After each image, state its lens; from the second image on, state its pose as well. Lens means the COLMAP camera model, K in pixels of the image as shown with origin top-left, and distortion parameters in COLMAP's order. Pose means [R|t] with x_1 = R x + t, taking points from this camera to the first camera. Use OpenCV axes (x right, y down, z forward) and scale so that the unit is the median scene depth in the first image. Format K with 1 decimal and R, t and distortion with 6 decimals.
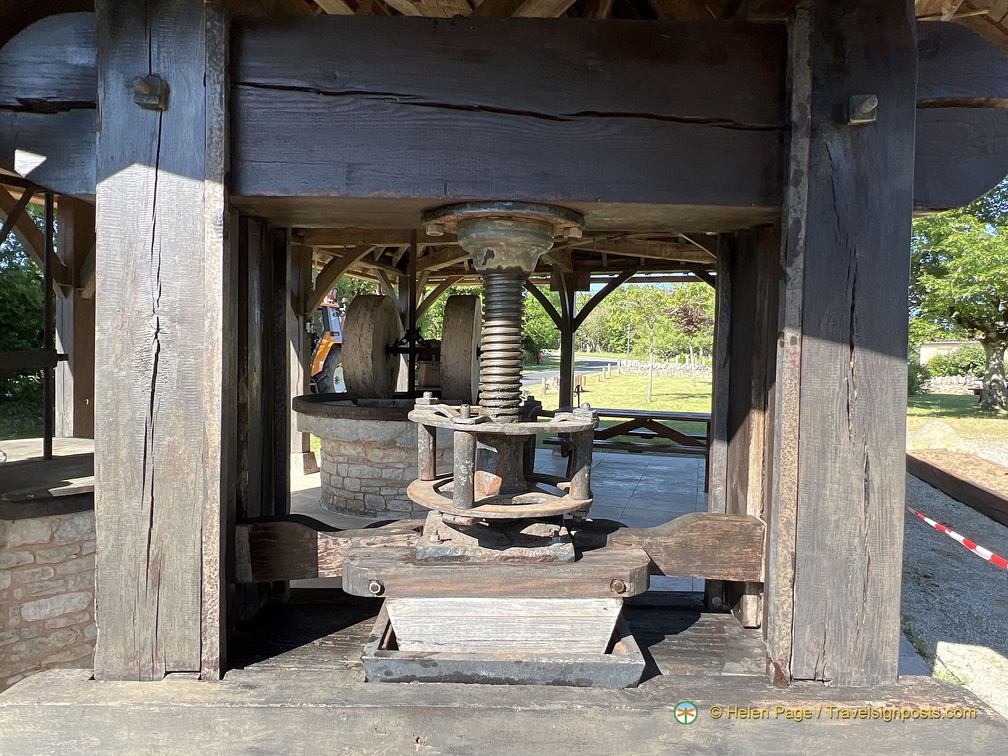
lens RADIAL K [[631.3, 0, 508.0], [0, 631.3, 377.9], [0, 0, 1]] dist [-0.012780, 0.014410]
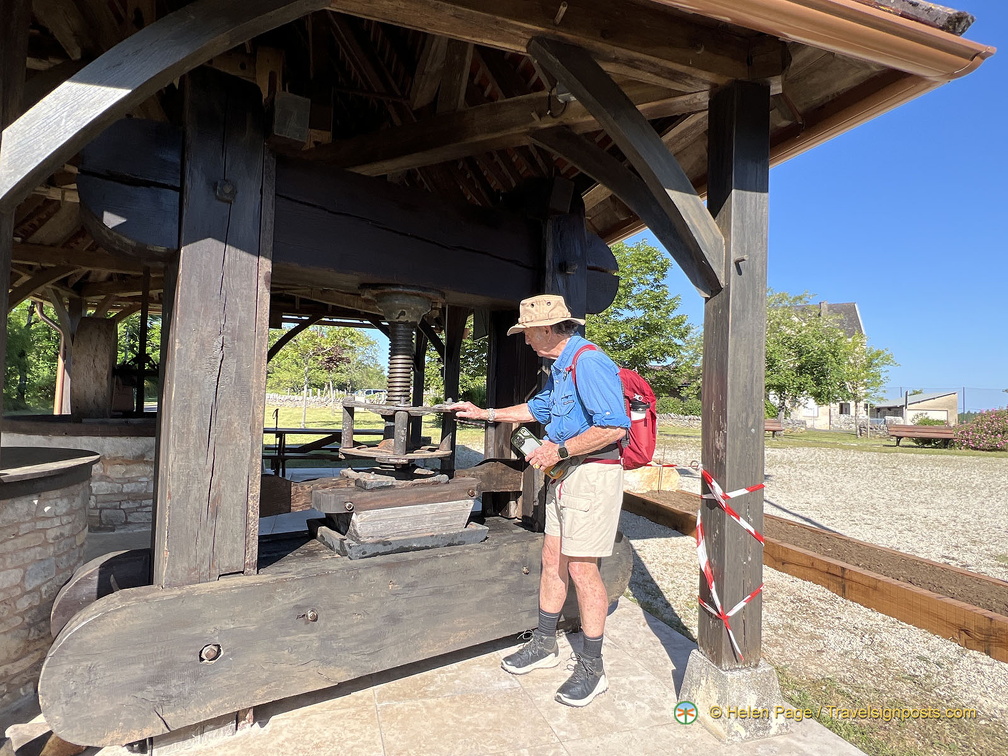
lens RADIAL K [[564.3, 0, 502.4], [0, 564.3, 376.9], [0, 0, 1]] dist [0.000434, -0.000778]
pose [[0.816400, 0.028948, 0.576761, -0.746596], [0.006097, 0.998255, -0.058734, 0.080977], [-0.577455, 0.051467, 0.814799, -0.465753]]
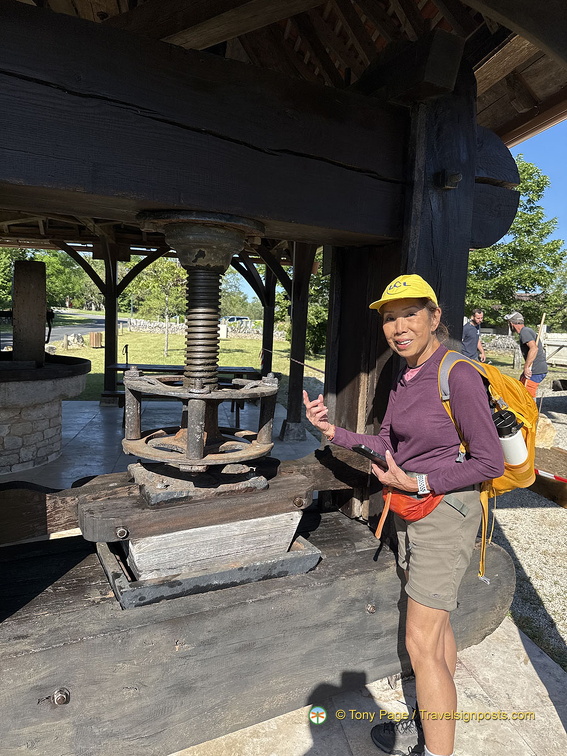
lens RADIAL K [[527.7, 0, 283.9], [0, 527.7, 380.9], [0, 0, 1]] dist [0.053998, -0.067769]
pose [[0.889028, -0.035292, 0.456491, -0.384638], [-0.005470, 0.996135, 0.087666, -0.043177], [-0.457820, -0.080435, 0.885399, -0.007712]]
